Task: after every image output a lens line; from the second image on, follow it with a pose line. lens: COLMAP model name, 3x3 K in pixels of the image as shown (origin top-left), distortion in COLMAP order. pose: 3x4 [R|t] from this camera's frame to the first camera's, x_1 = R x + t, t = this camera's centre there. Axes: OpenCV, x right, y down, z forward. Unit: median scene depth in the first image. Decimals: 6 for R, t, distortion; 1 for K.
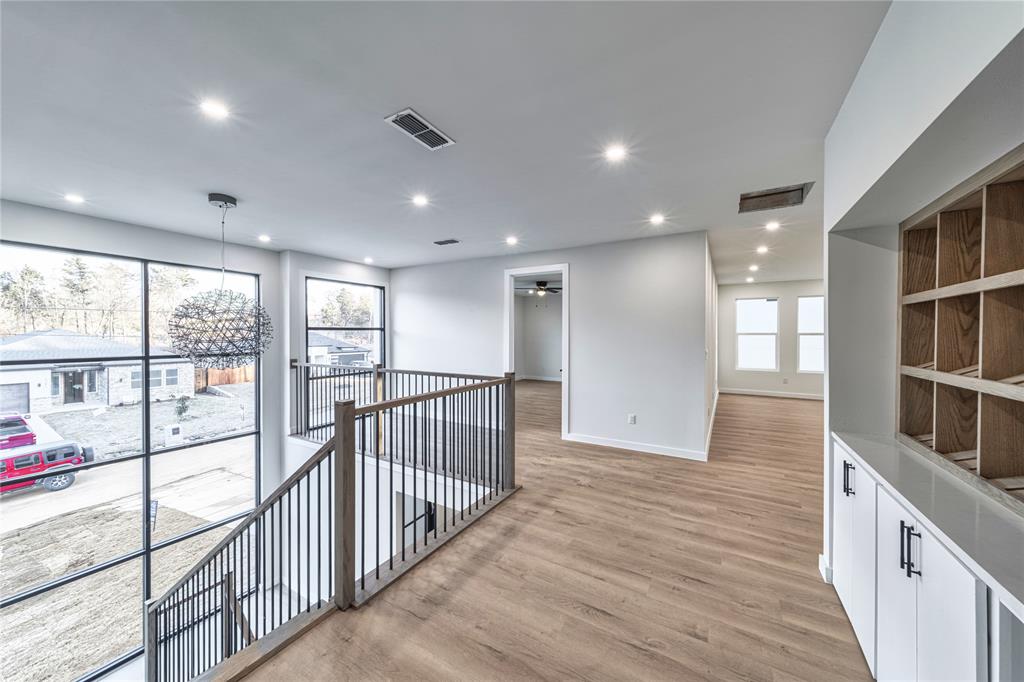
lens RADIAL K [[369.3, 0, 509.2], [0, 369.3, 338.6], [0, 0, 1]] dist [0.001495, -0.000016]
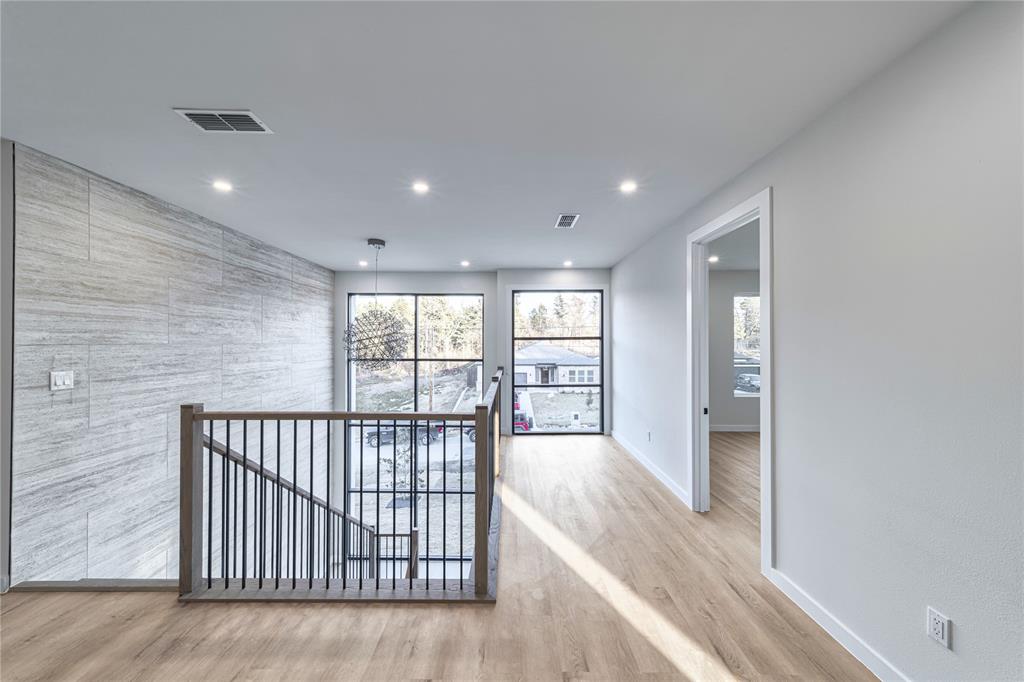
lens RADIAL K [[361.7, 0, 508.9], [0, 361.7, 342.2], [0, 0, 1]] dist [0.003386, 0.000163]
pose [[0.499981, -0.004658, -0.866024, 0.642001], [-0.009586, 0.999895, -0.010913, -0.010625], [0.865983, 0.013758, 0.499884, 0.845534]]
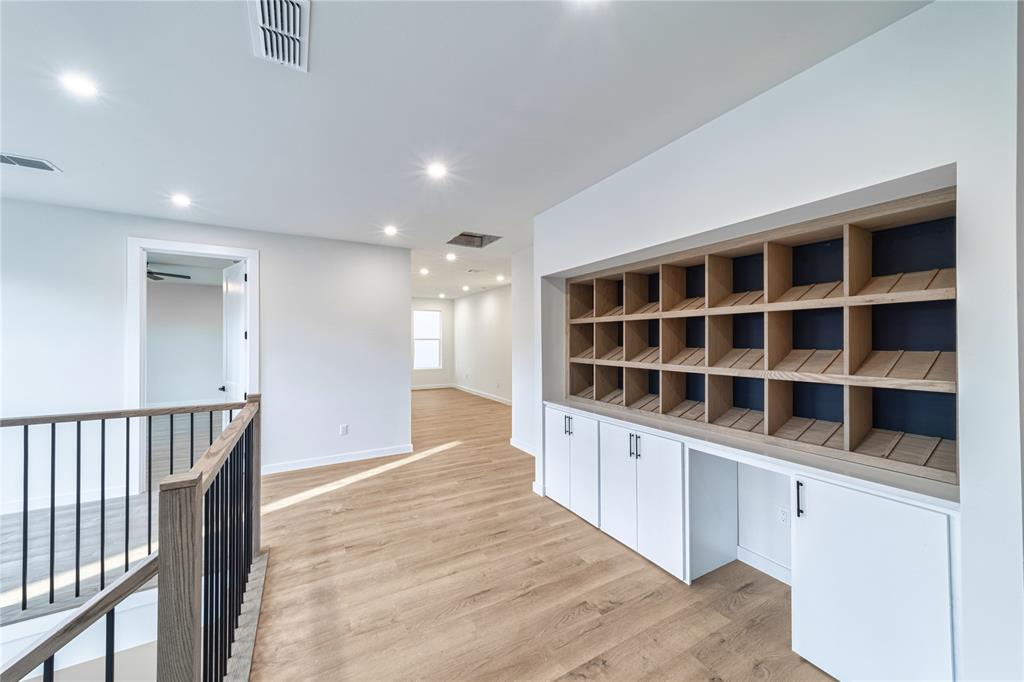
lens RADIAL K [[369.3, 0, 509.2], [0, 369.3, 338.6], [0, 0, 1]] dist [0.001495, -0.000016]
pose [[0.496258, -0.001617, 0.868174, -0.434144], [0.013088, 0.999899, -0.005620, -0.008719], [-0.868077, 0.014152, 0.496228, 0.241934]]
